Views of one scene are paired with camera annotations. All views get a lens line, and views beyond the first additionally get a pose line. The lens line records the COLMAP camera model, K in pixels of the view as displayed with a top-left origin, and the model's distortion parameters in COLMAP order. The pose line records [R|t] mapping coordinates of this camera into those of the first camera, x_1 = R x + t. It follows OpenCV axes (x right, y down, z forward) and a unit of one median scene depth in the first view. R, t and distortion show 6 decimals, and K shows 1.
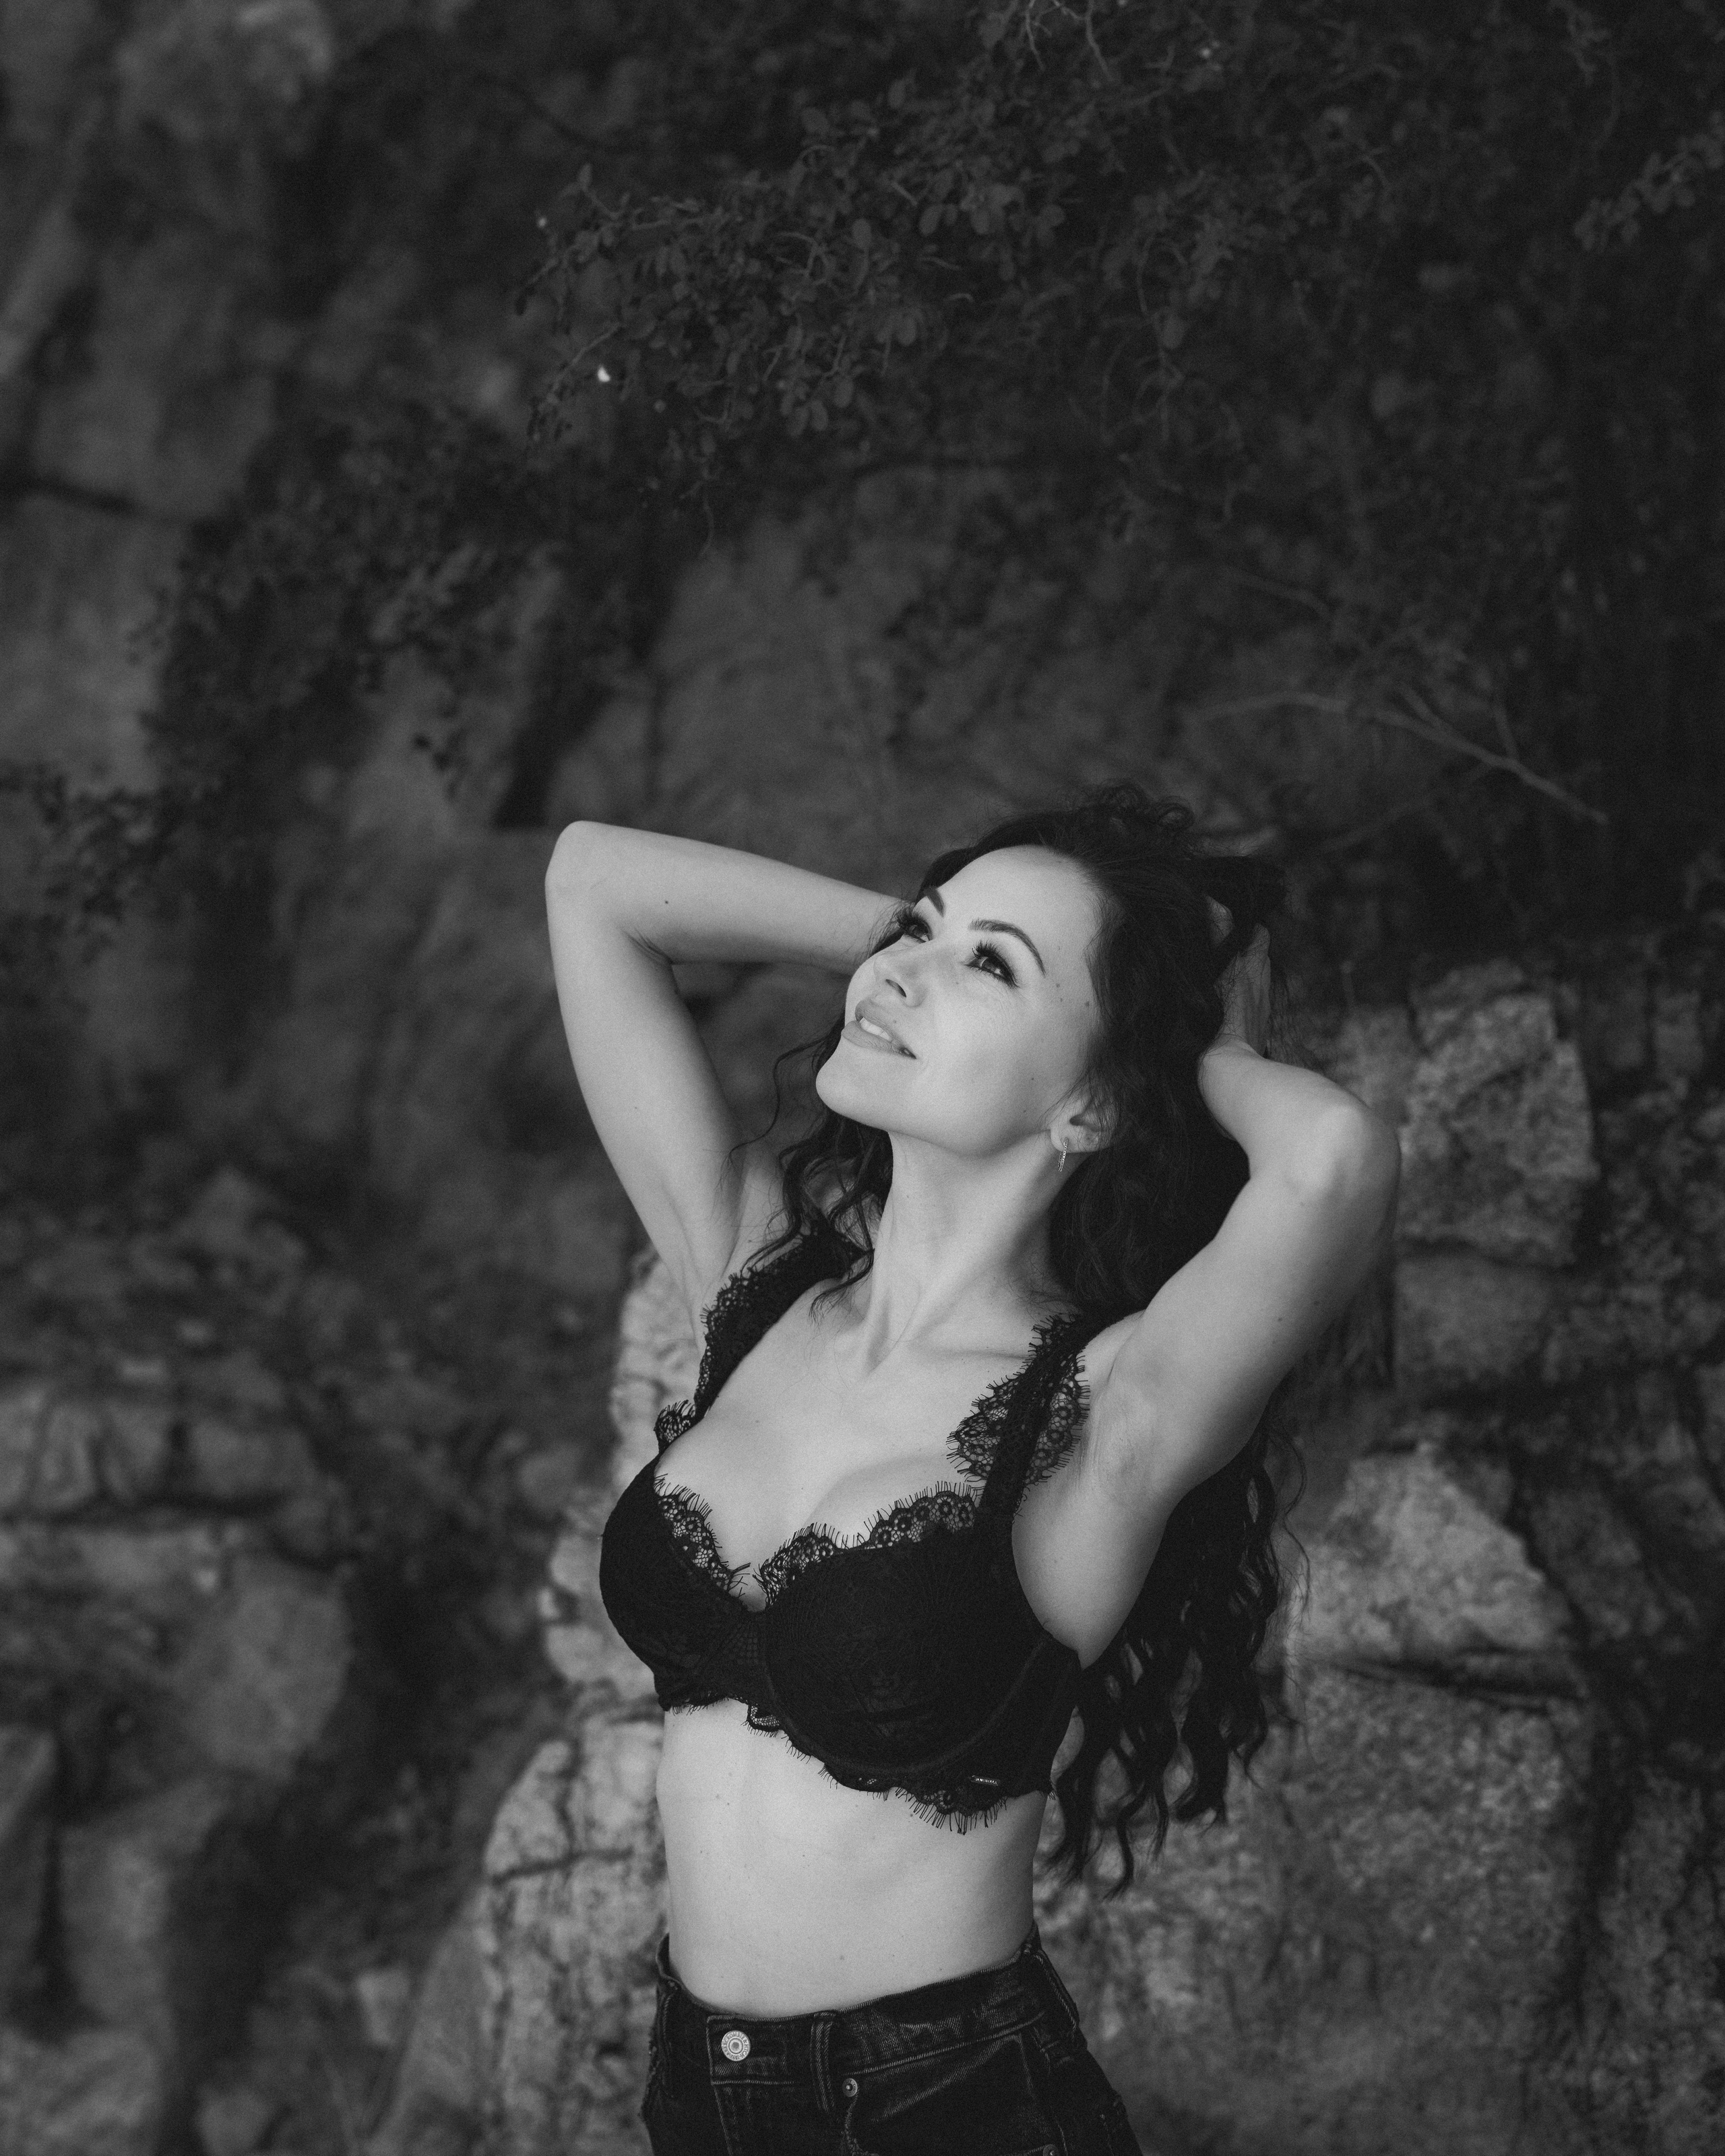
lens RADIAL K [[3762.1, 0, 862.5], [0, 3762.1, 1078.0], [0, 0, 1]] dist [0.036122, -0.000485]
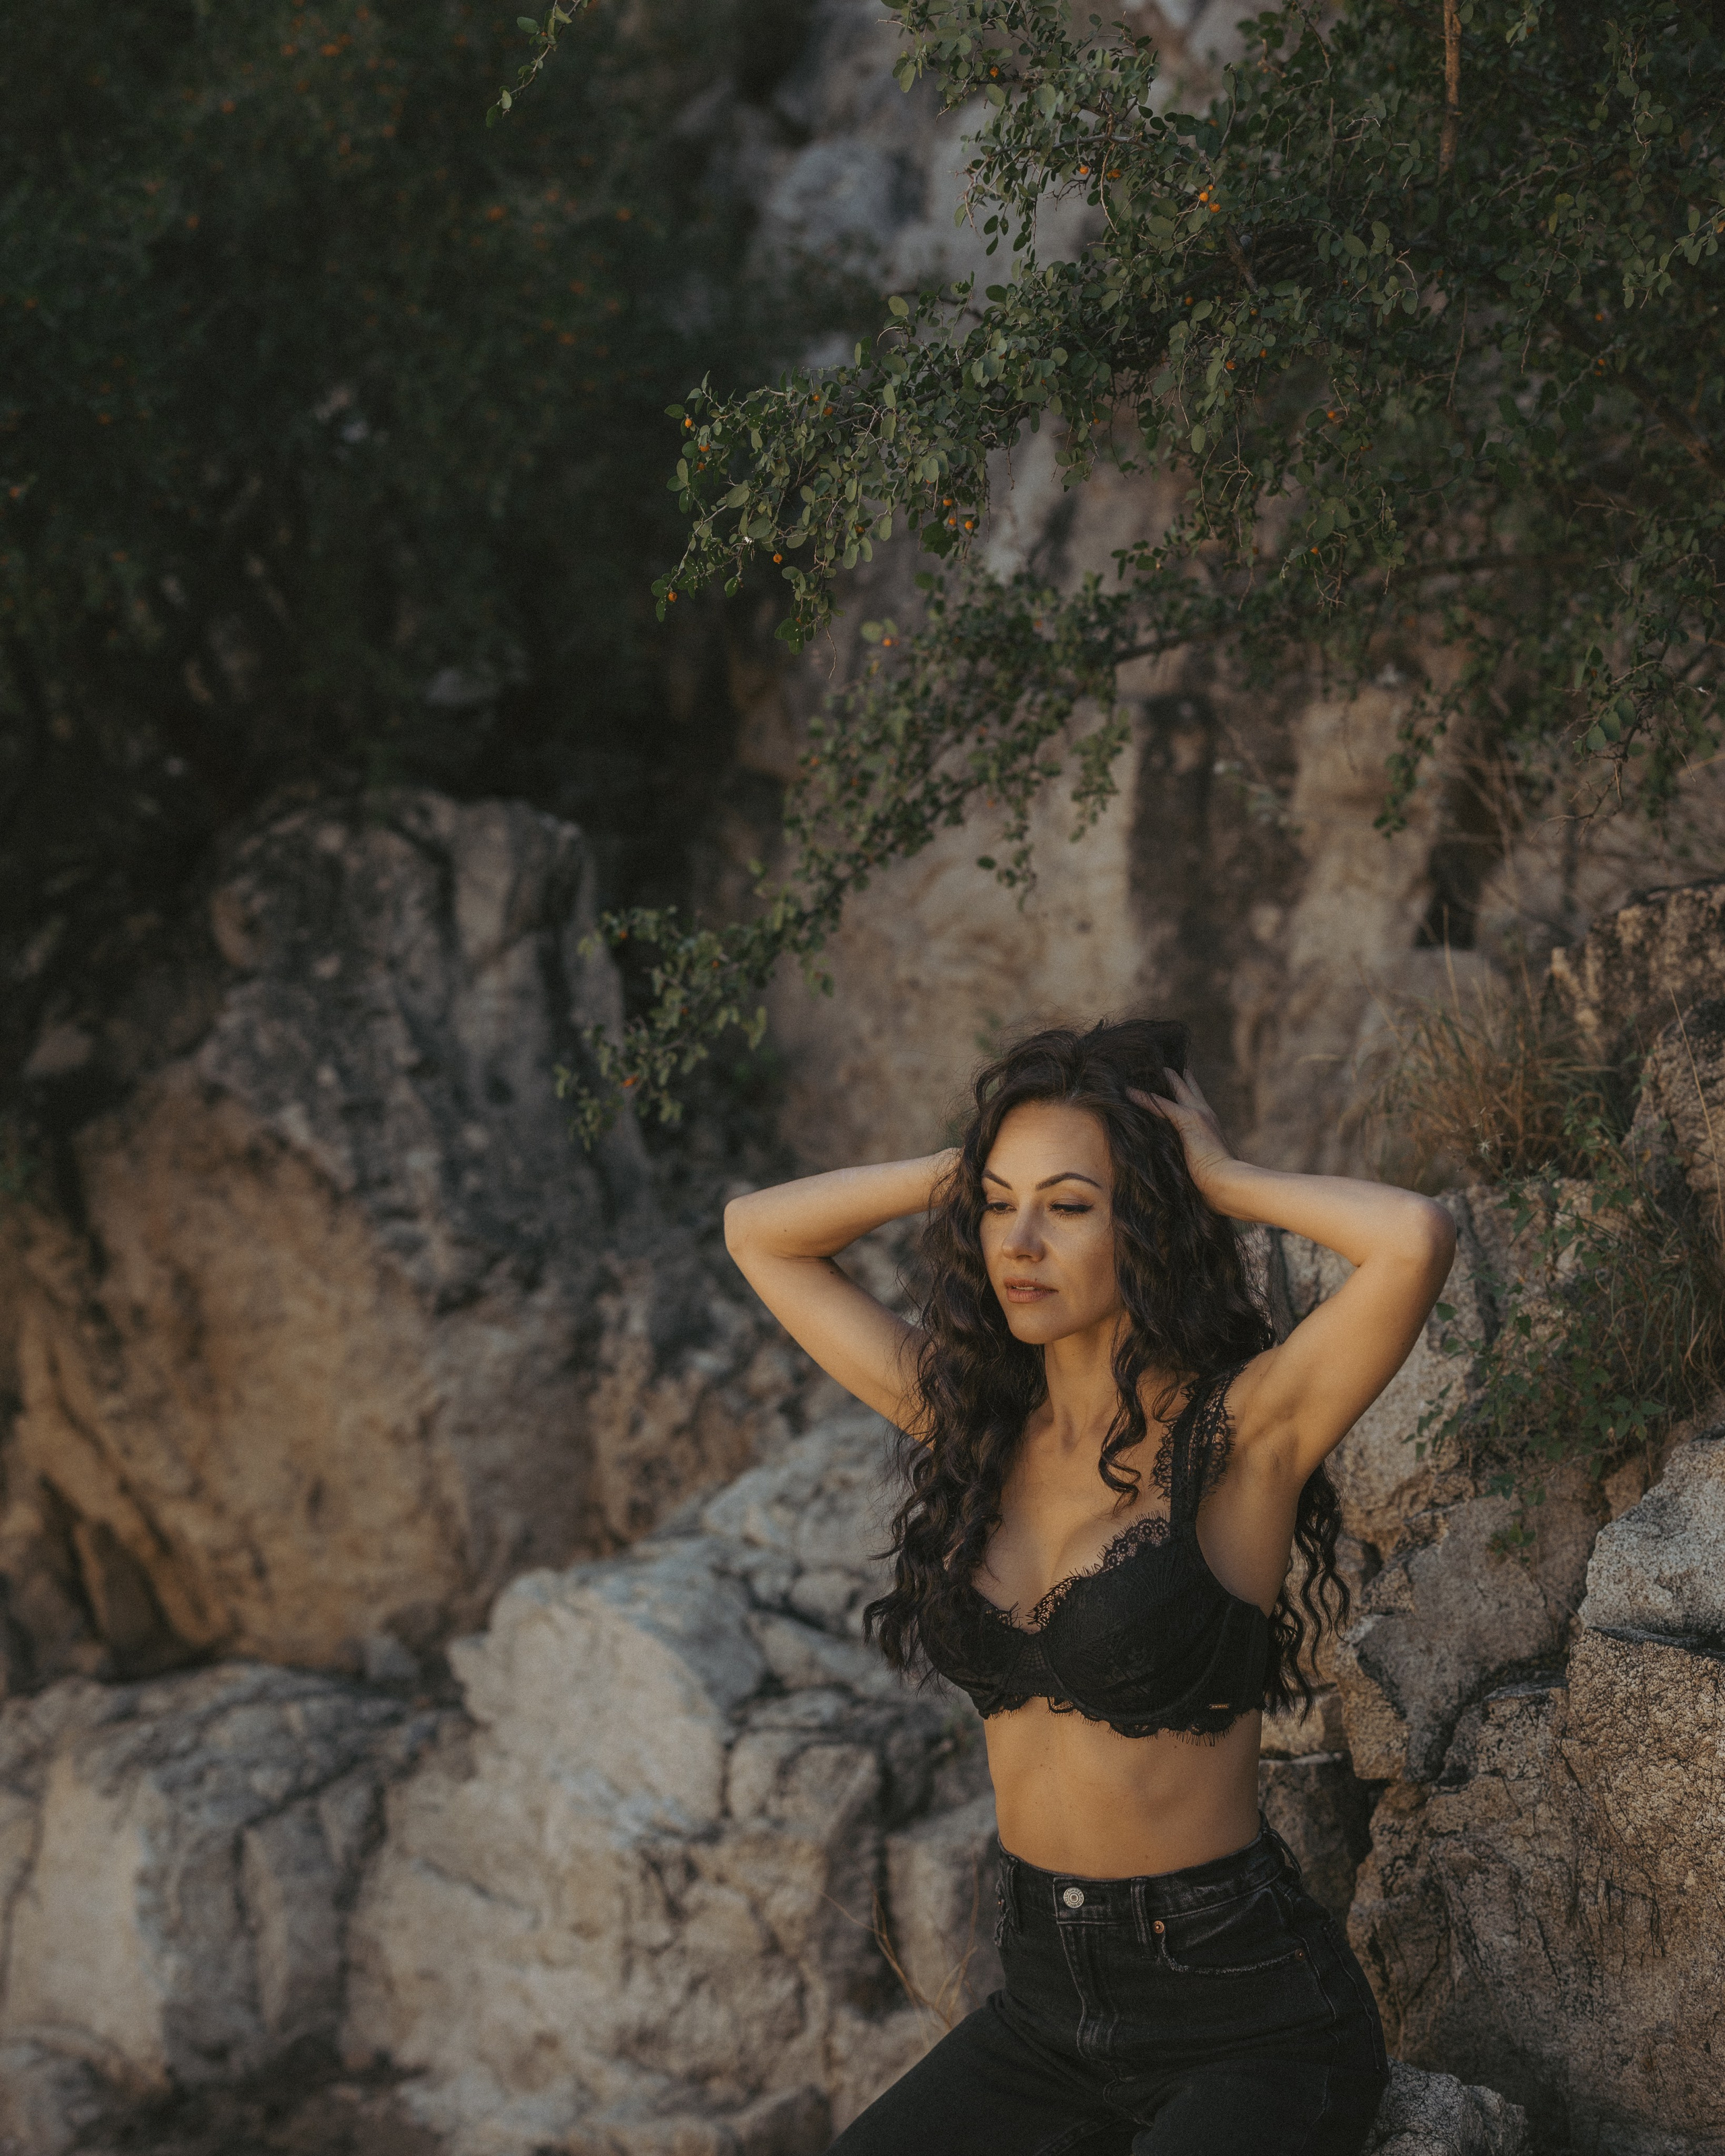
lens RADIAL K [[3762.1, 0, 862.5], [0, 3762.1, 1078.0], [0, 0, 1]] dist [0.036122, -0.000485]
pose [[0.904052, -0.066646, -0.422195, 0.391129], [0.044890, 0.997111, -0.061278, 0.054135], [0.425059, 0.036446, 0.904432, -0.069586]]
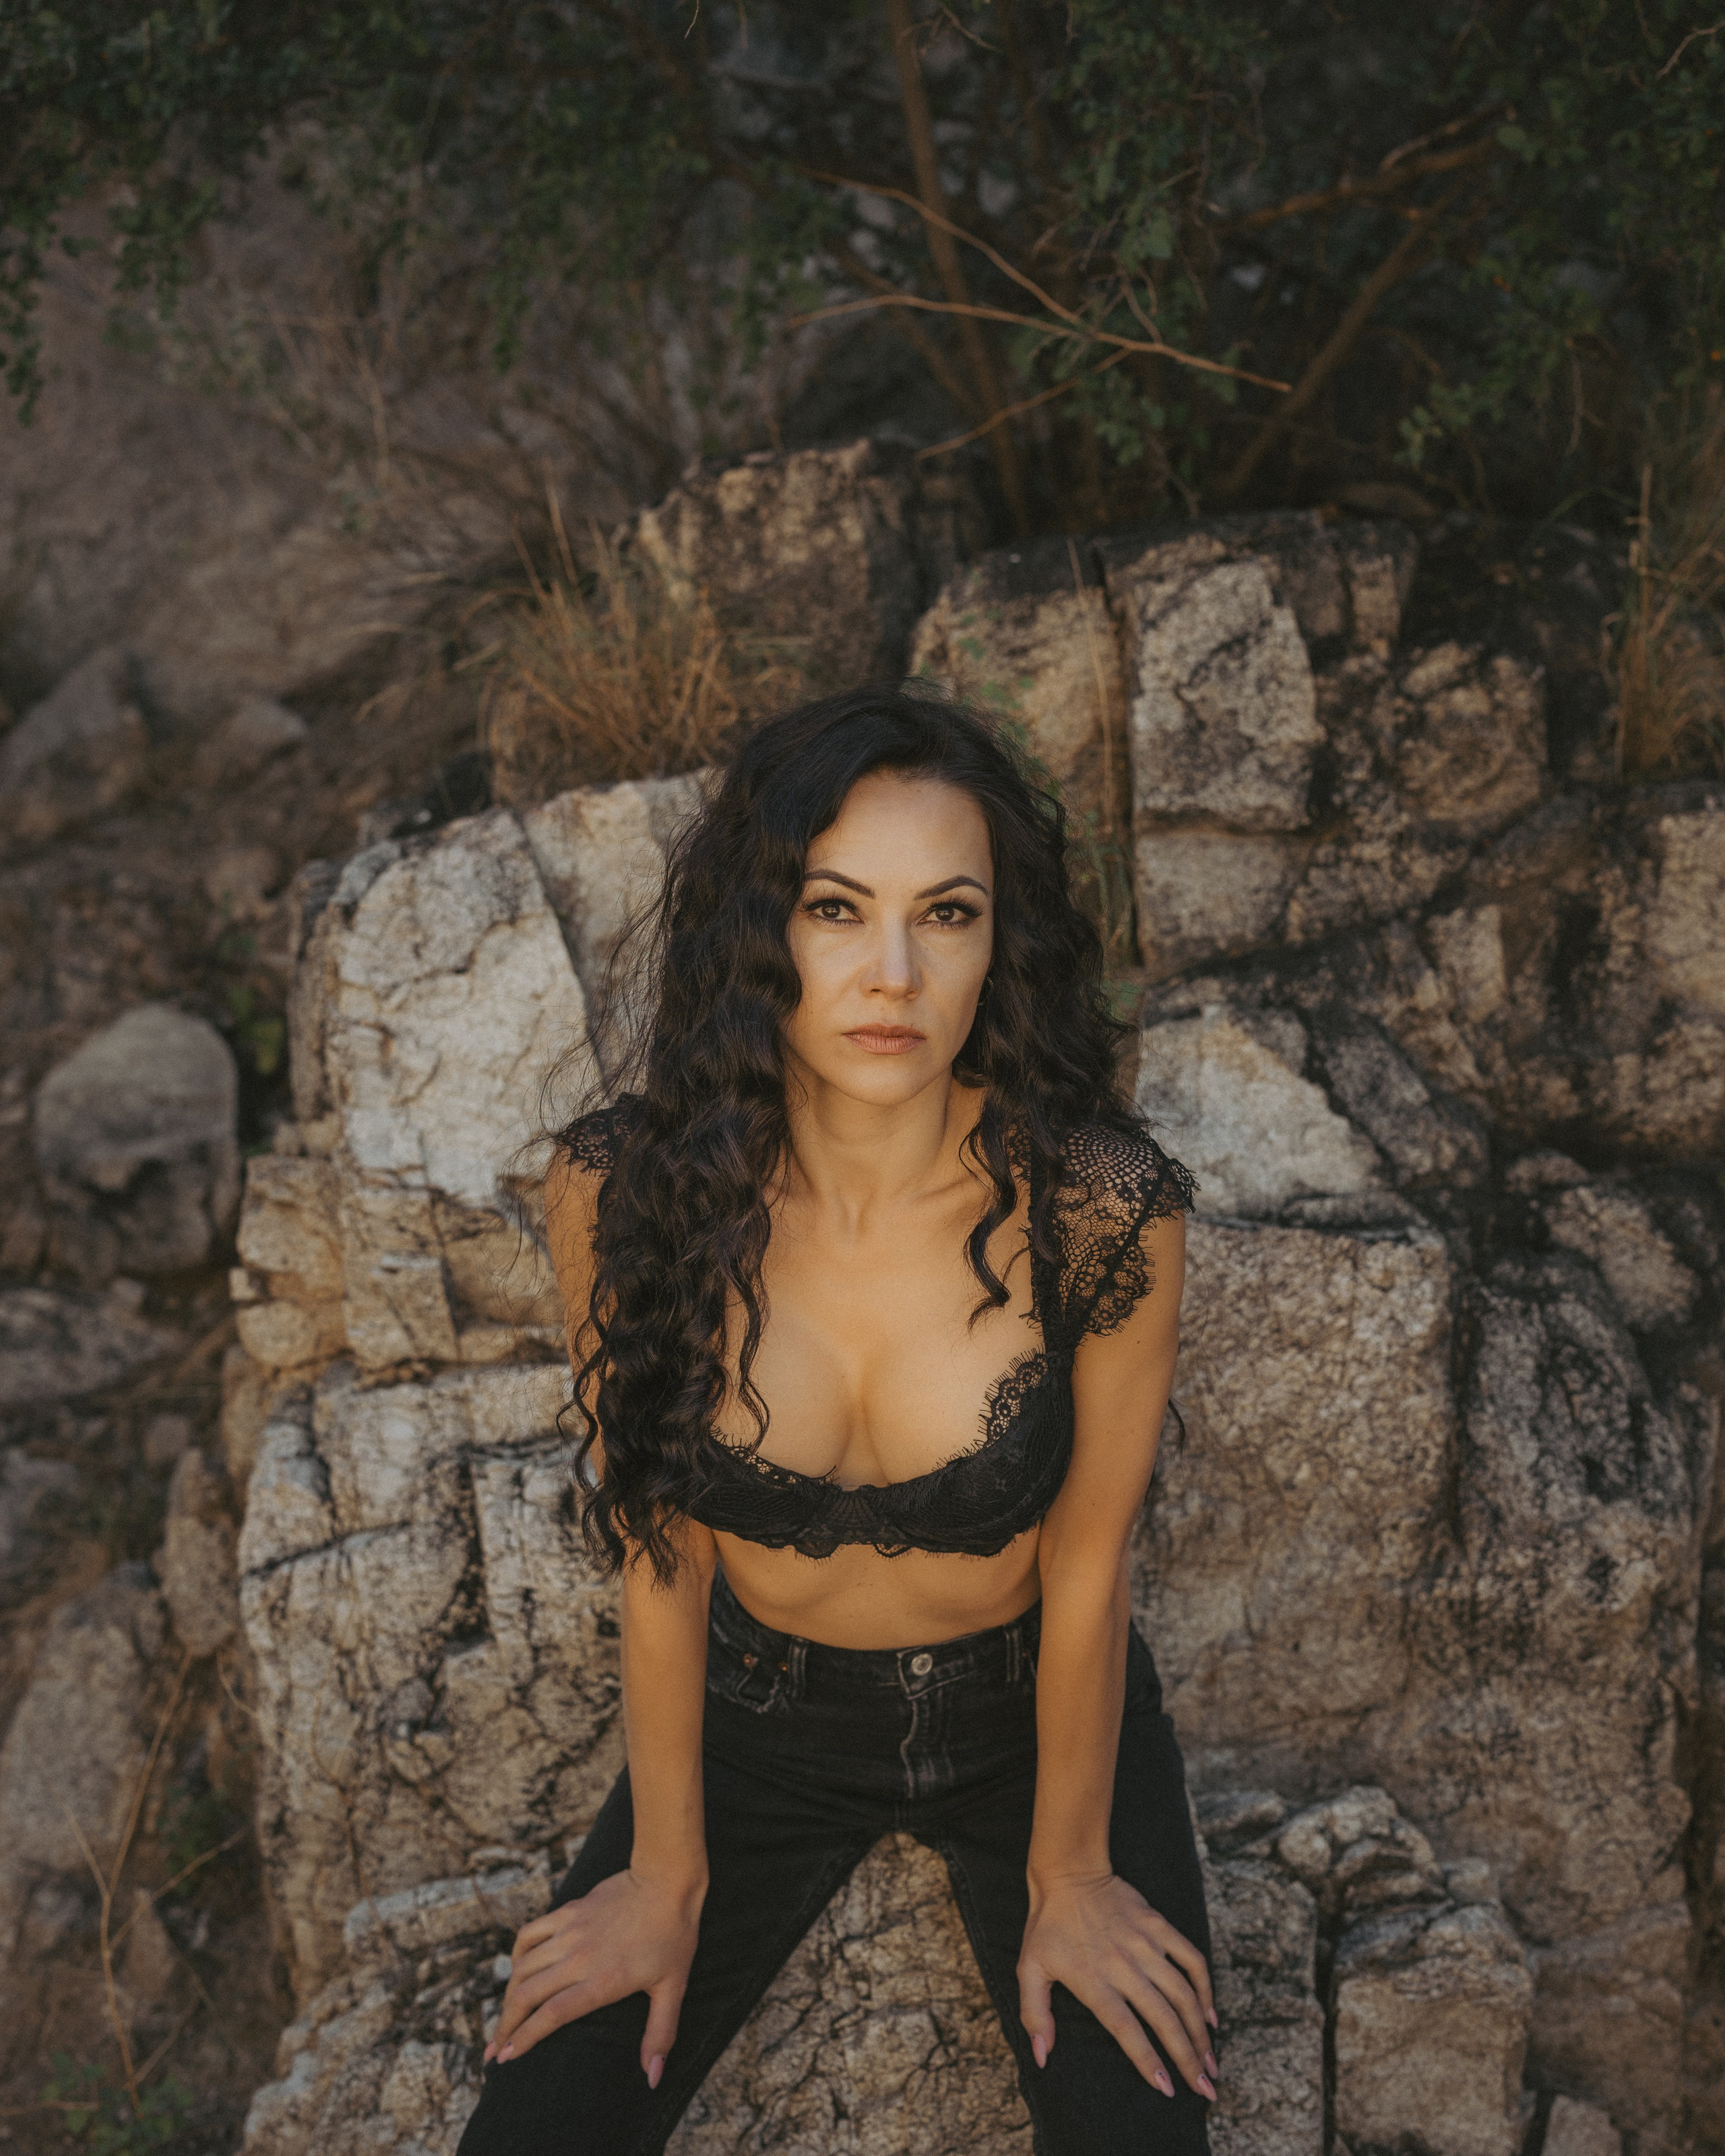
lens RADIAL K [[3762.1, 0, 862.5], [0, 3762.1, 1078.0], [0, 0, 1]] dist [0.036122, -0.000485]
pose [[0.942179, -0.081192, 0.325124, -0.271606], [0.068764, 0.996401, 0.049556, 0.061515], [-0.327978, -0.024334, 0.944372, 0.087241]]
